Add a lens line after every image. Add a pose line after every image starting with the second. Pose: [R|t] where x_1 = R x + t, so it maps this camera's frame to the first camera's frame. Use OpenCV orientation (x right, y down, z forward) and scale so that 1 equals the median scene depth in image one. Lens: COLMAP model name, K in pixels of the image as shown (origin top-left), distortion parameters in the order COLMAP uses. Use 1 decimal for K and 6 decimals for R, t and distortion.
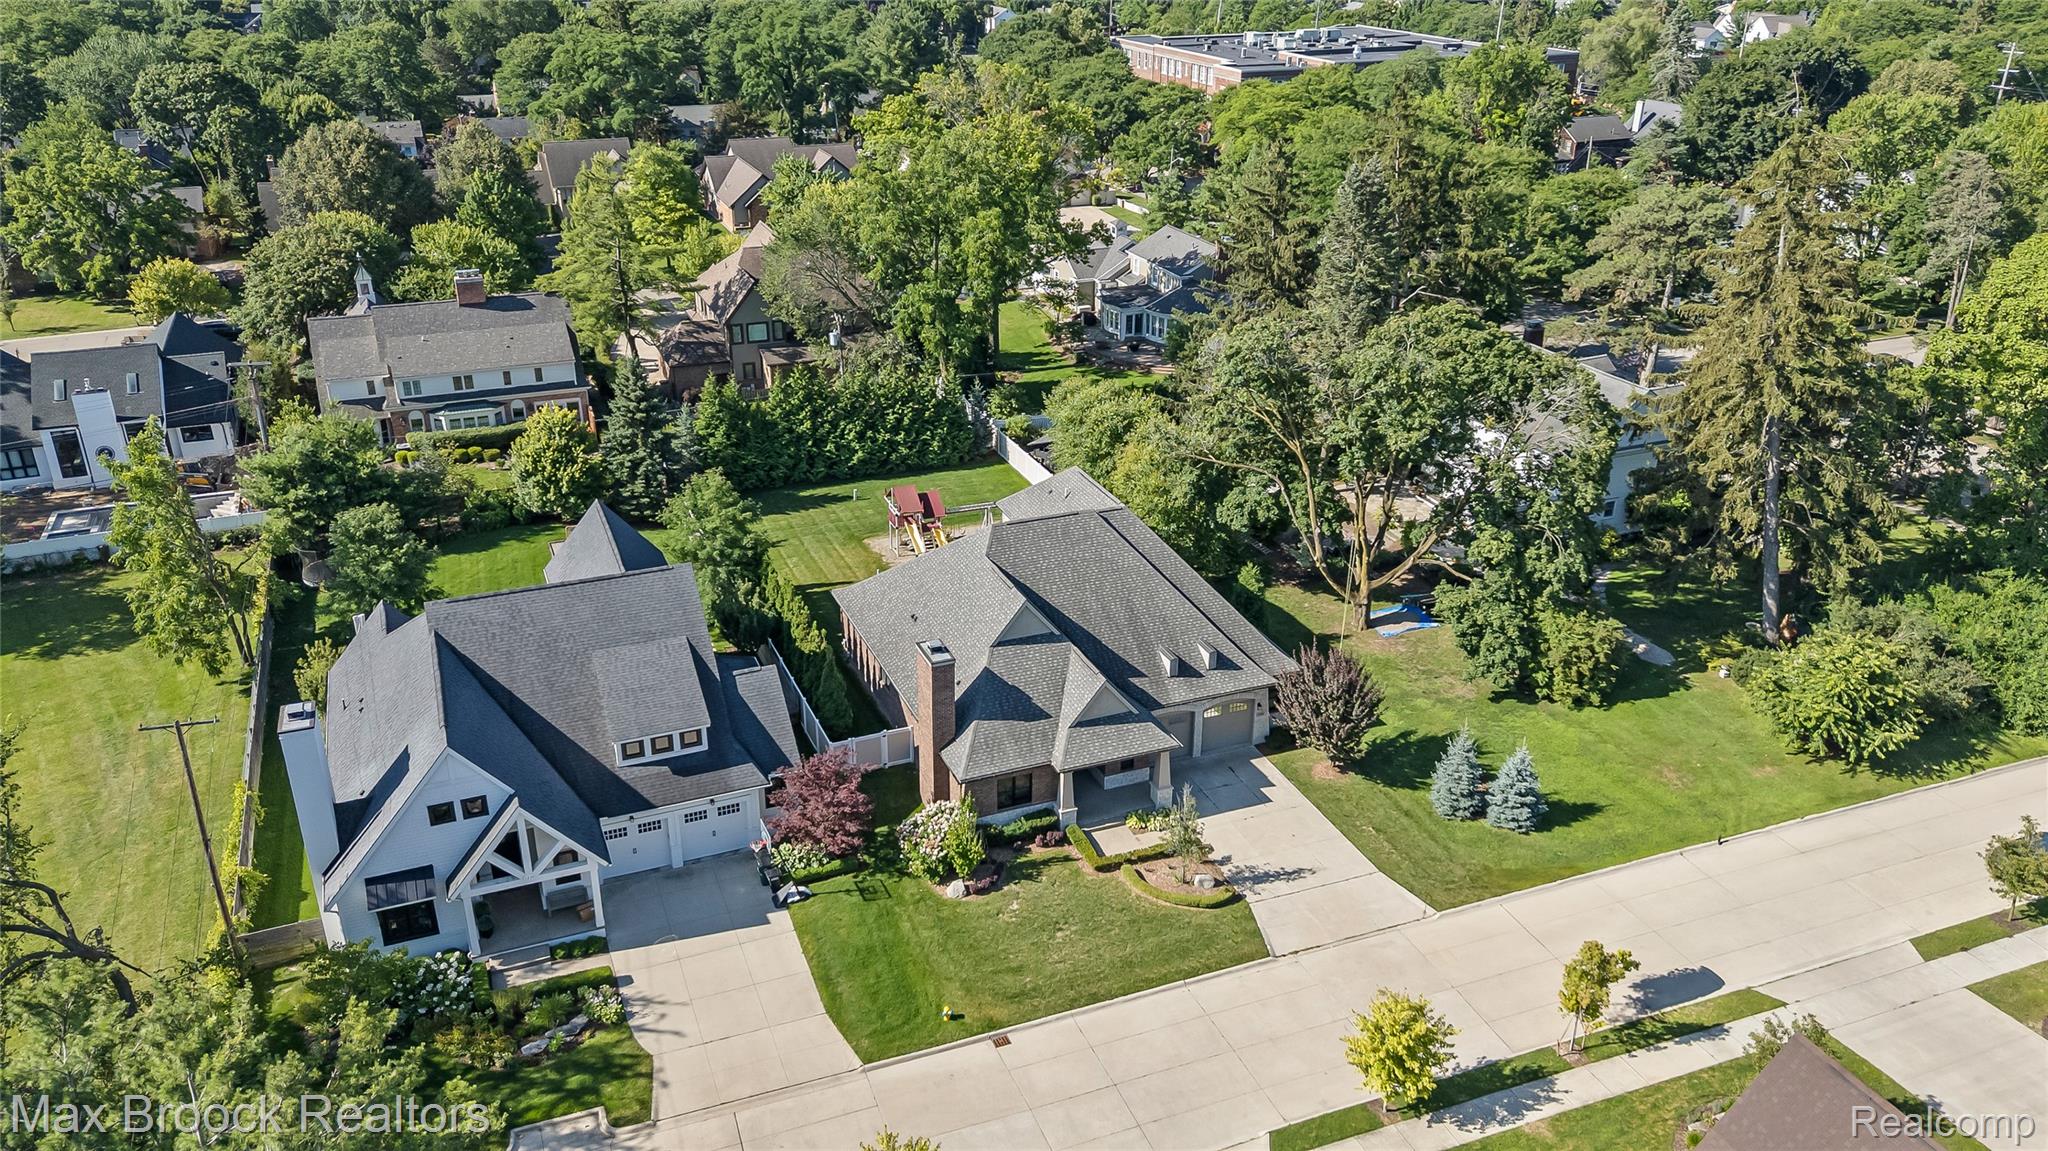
lens RADIAL K [[1426.9, 0, 1005.7], [0, 1426.9, 622.0], [0, 0, 1]] dist [0.032018, -0.020061]
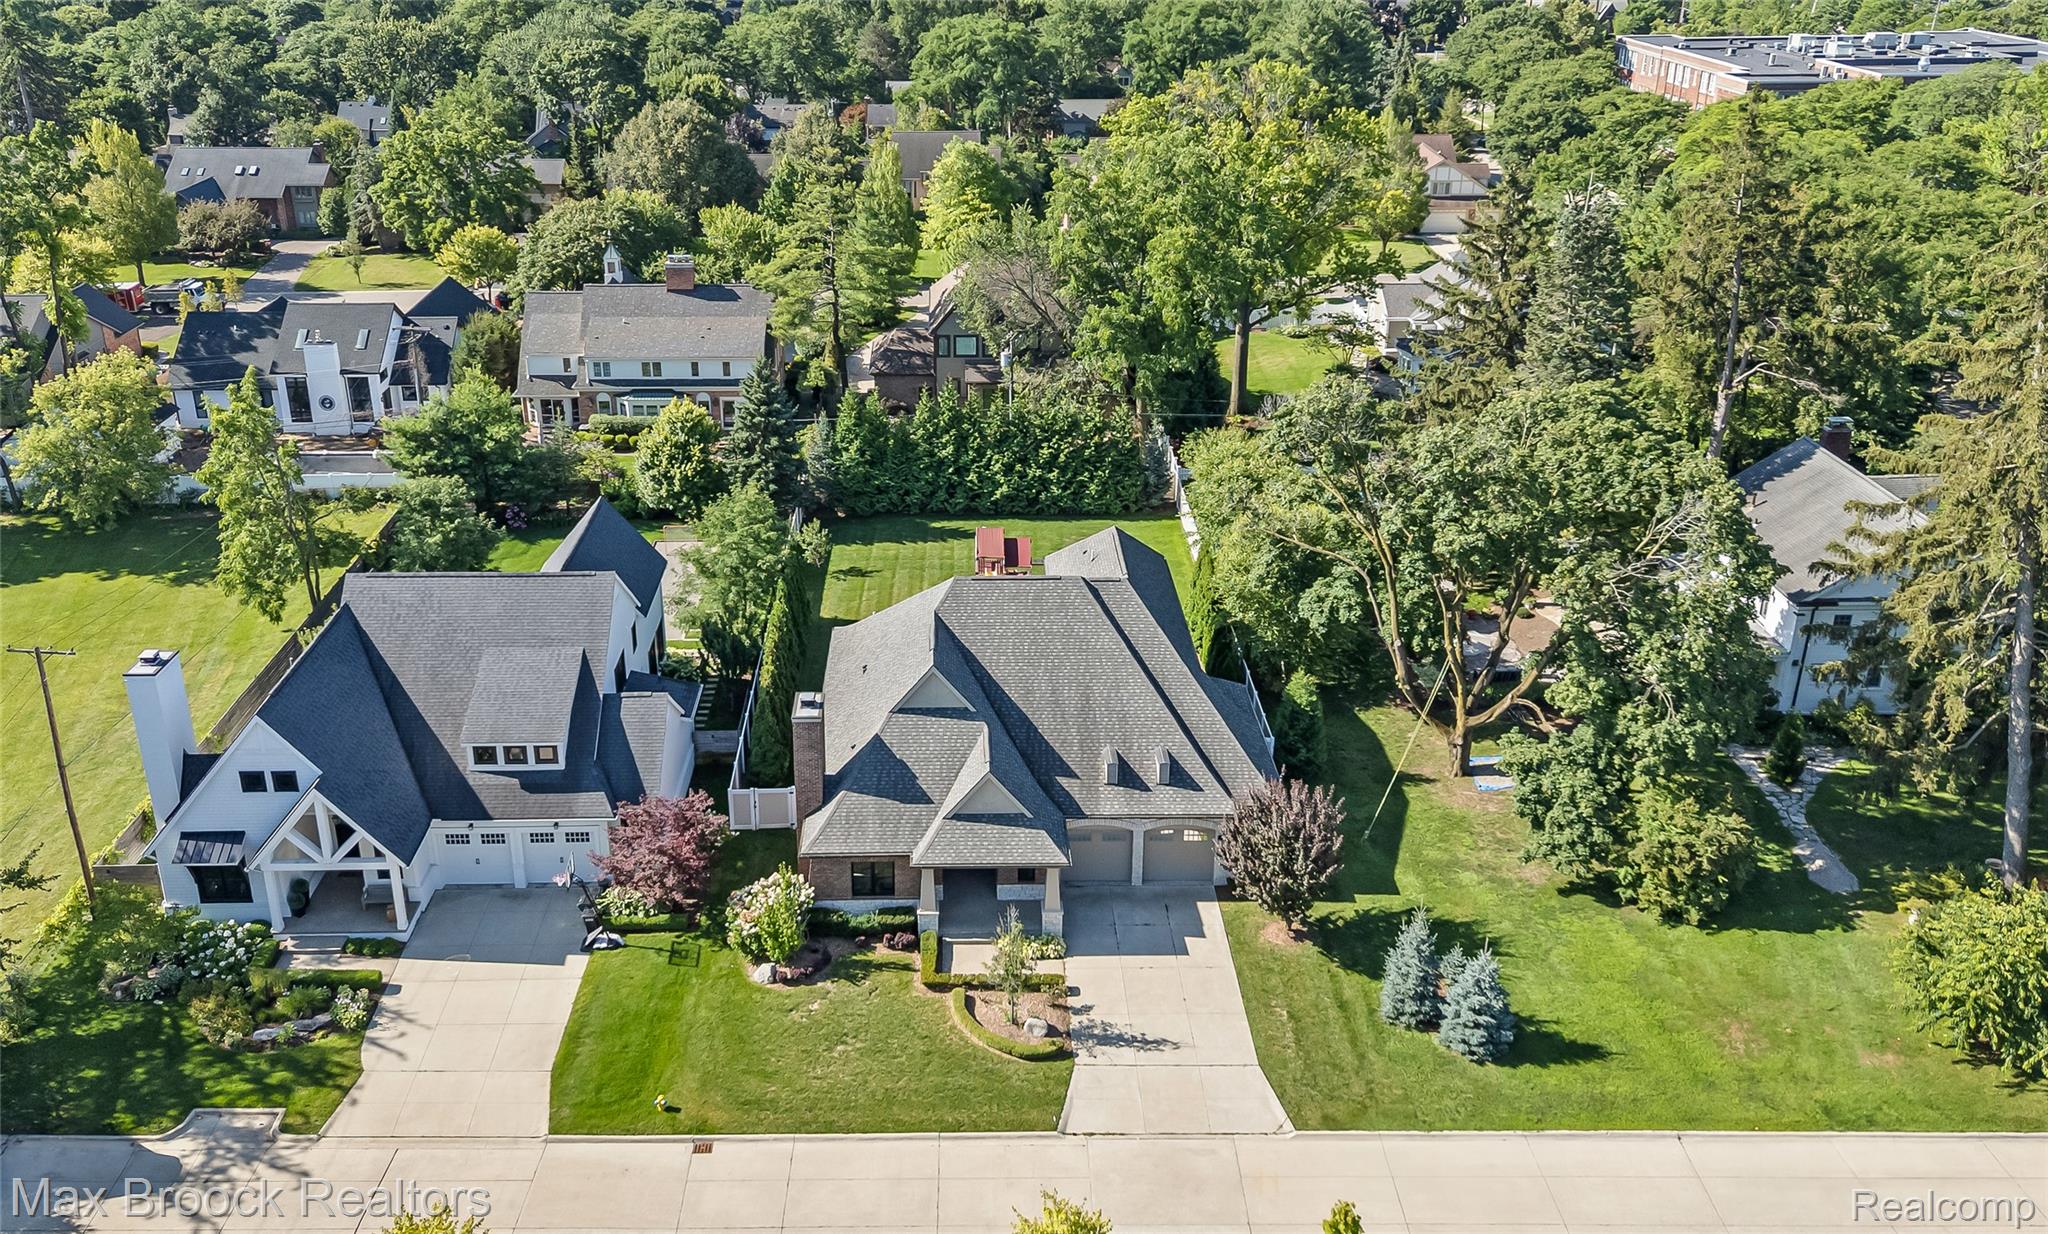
lens RADIAL K [[1631.4, 0, 1027.0], [0, 1631.4, 618.4], [0, 0, 1]] dist [0.033853, -0.011597]
pose [[0.935292, 0.143230, -0.323595, 0.328114], [-0.156336, 0.987594, -0.014728, -0.032236], [0.317471, 0.064365, 0.946081, 0.060948]]
